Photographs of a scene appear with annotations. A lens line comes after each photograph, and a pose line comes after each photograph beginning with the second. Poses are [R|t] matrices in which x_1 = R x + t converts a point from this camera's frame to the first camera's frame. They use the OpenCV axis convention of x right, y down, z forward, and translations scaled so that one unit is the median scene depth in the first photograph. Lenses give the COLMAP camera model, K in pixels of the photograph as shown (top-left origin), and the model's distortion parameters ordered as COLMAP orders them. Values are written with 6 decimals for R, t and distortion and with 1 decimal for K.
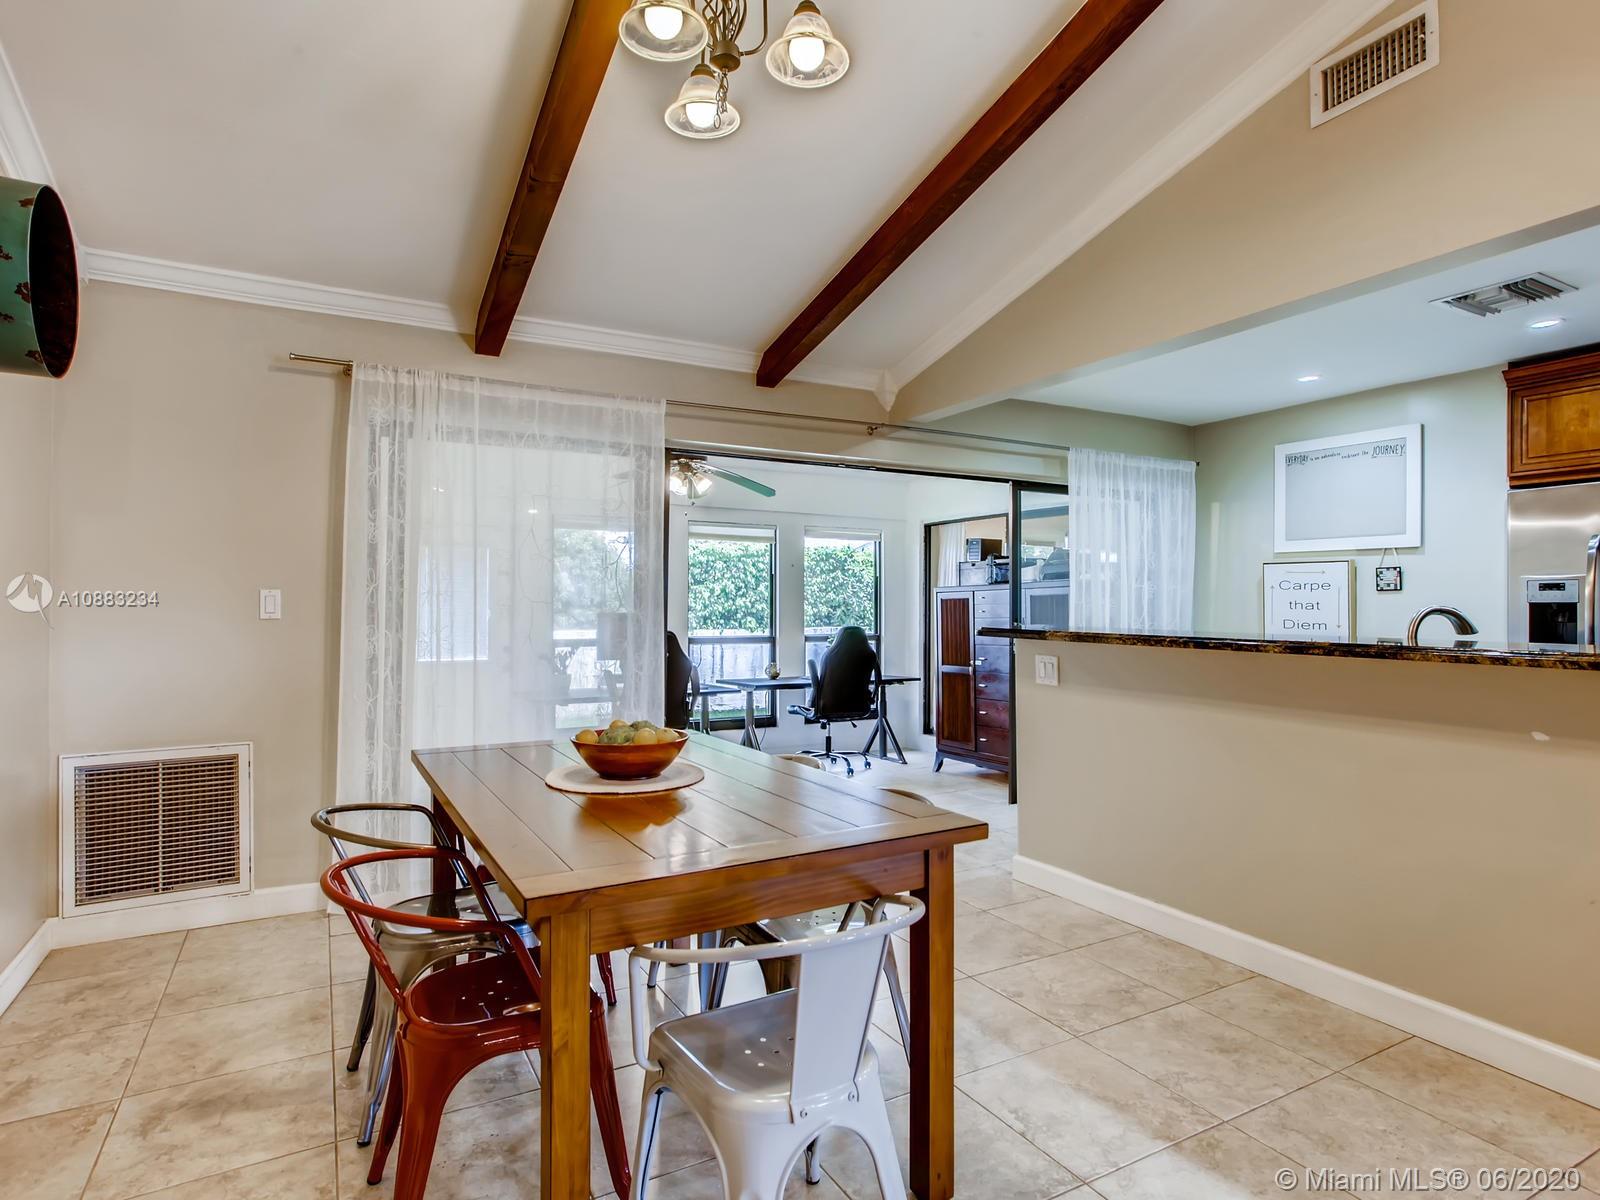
lens RADIAL K [[876.1, 0, 800.7], [0, 876.1, 589.5], [0, 0, 1]] dist [-0.035656, 0.028366]
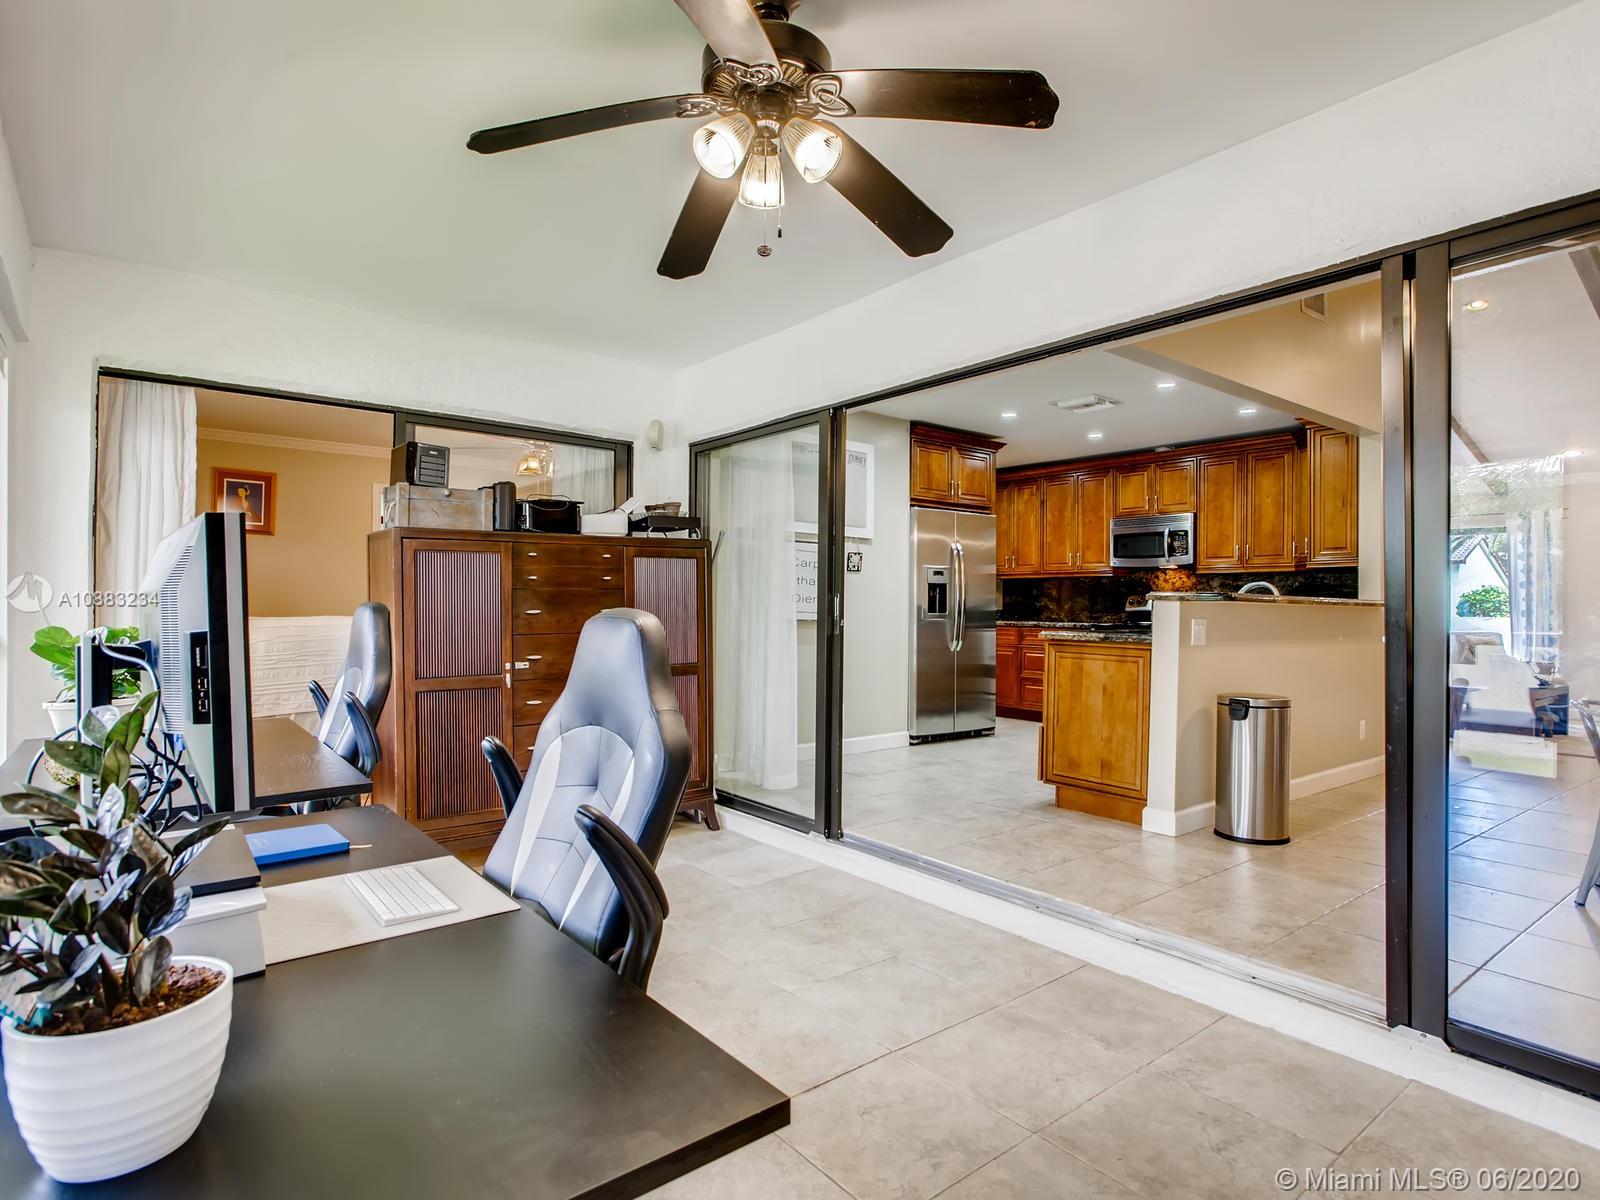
lens RADIAL K [[874.6, 0, 803.4], [0, 874.6, 619.7], [0, 0, 1]] dist [-0.046146, 0.040039]
pose [[-0.158714, -0.013289, 0.987235, -0.576829], [-0.023278, 0.999682, 0.009714, 0.062188], [-0.987050, -0.021439, -0.158973, 1.289810]]
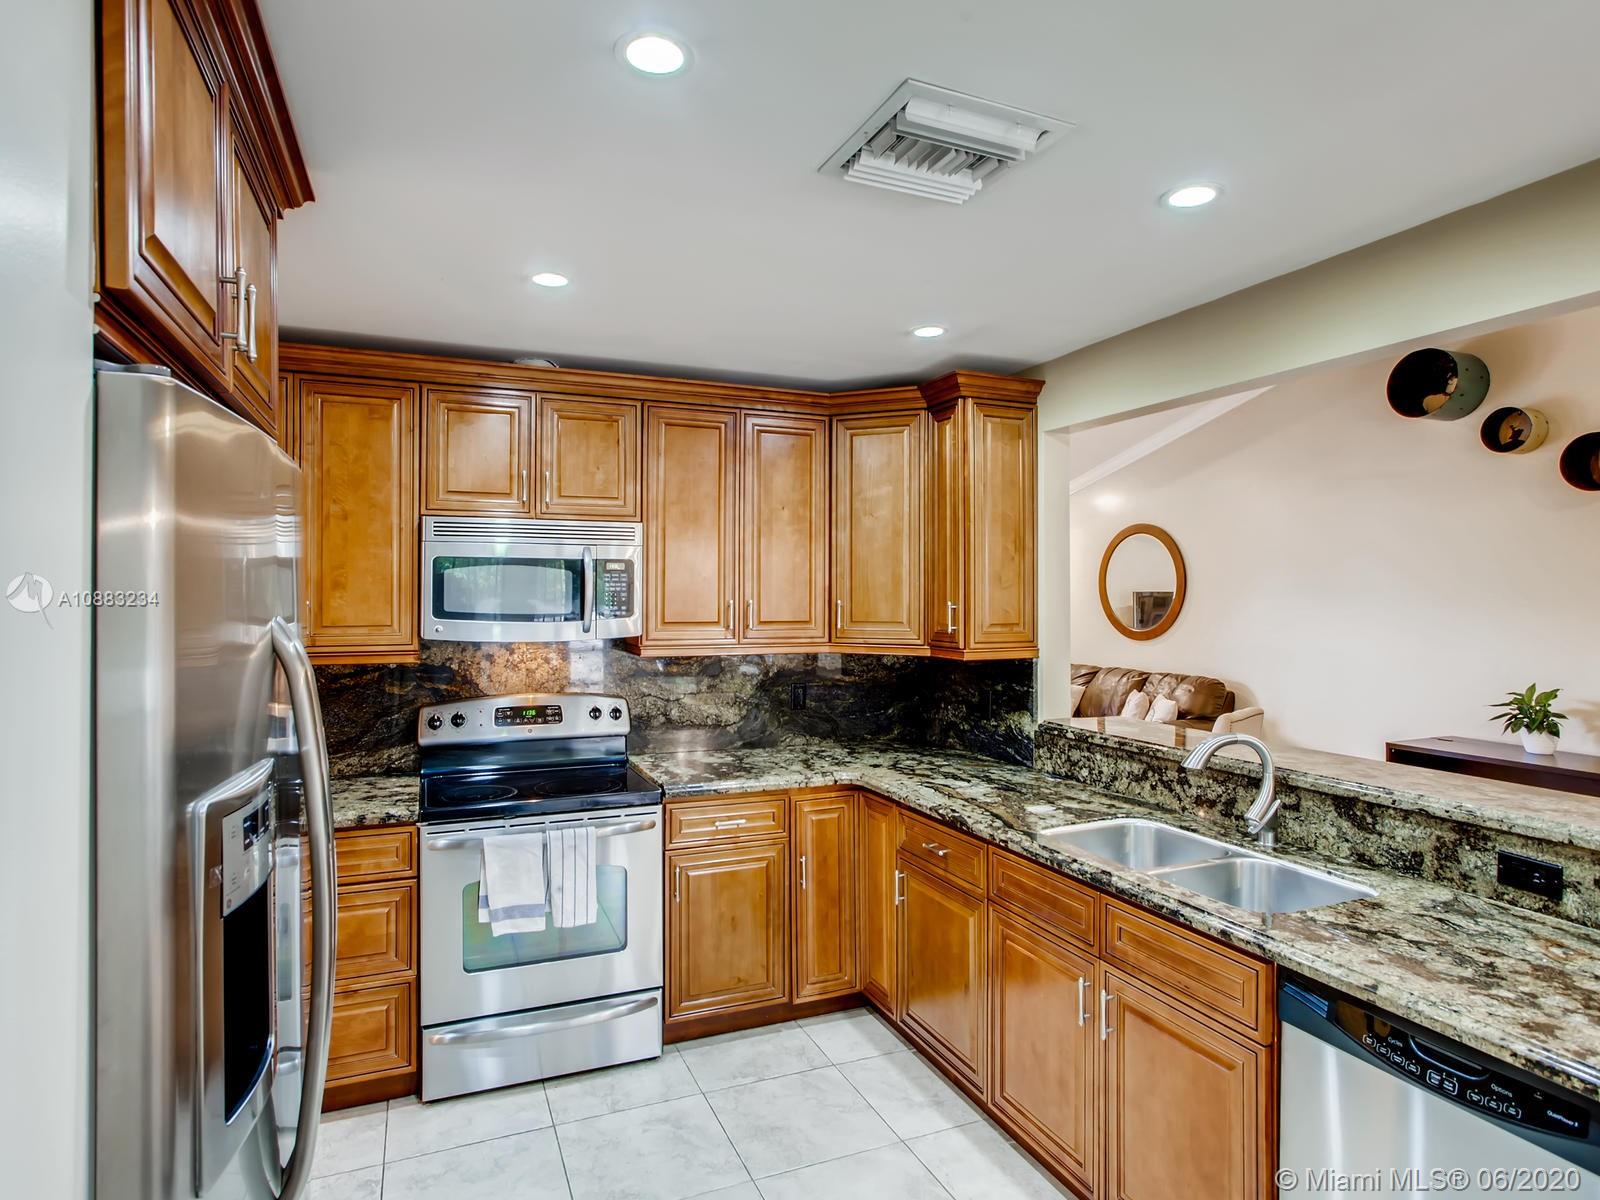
lens RADIAL K [[893.6, 0, 793.7], [0, 893.6, 587.5], [0, 0, 1]] dist [-0.038624, 0.028123]
pose [[-0.993735, 0.000502, 0.111761, 0.591270], [-0.002036, 0.999743, -0.022596, -0.056664], [-0.111744, -0.022682, -0.993478, 1.066285]]
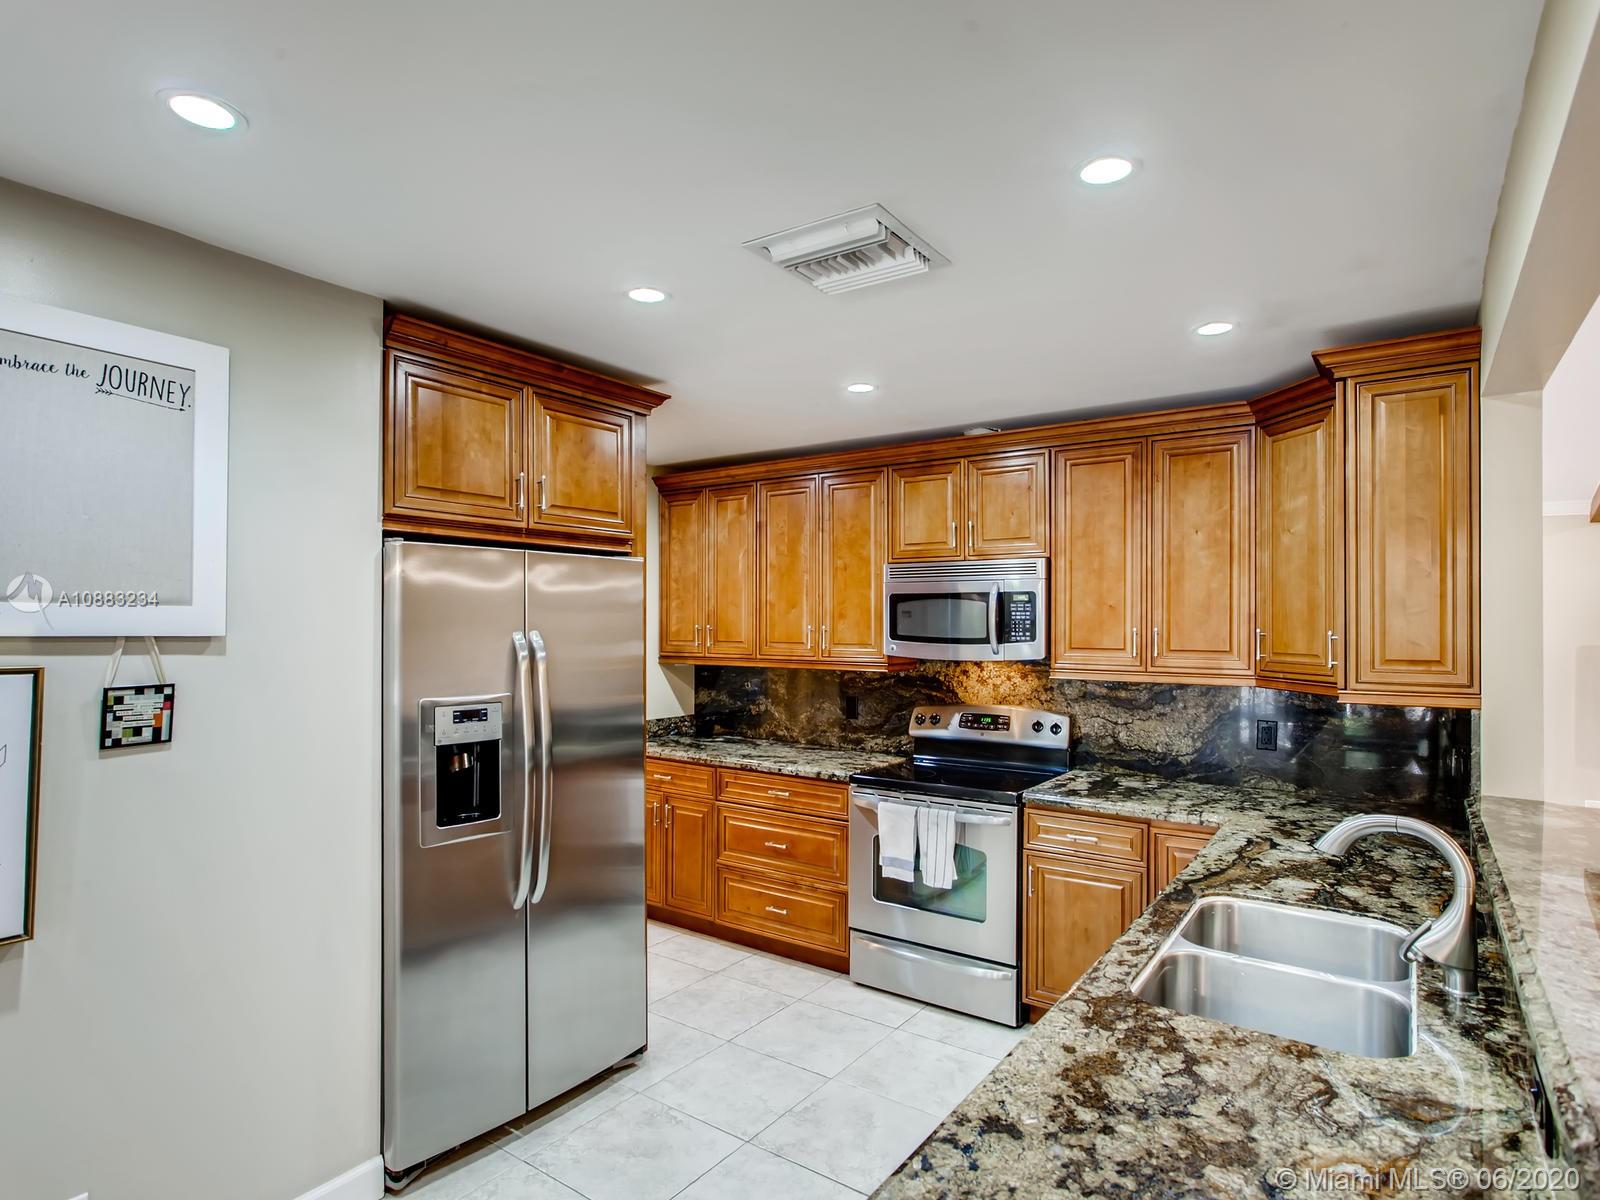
lens RADIAL K [[874.6, 0, 803.4], [0, 874.6, 619.7], [0, 0, 1]] dist [-0.046146, 0.040039]
pose [[-0.433390, 0.002893, 0.901202, 0.200058], [-0.016702, 0.999797, -0.011241, -0.056728], [-0.901052, -0.019924, -0.433254, 0.909407]]
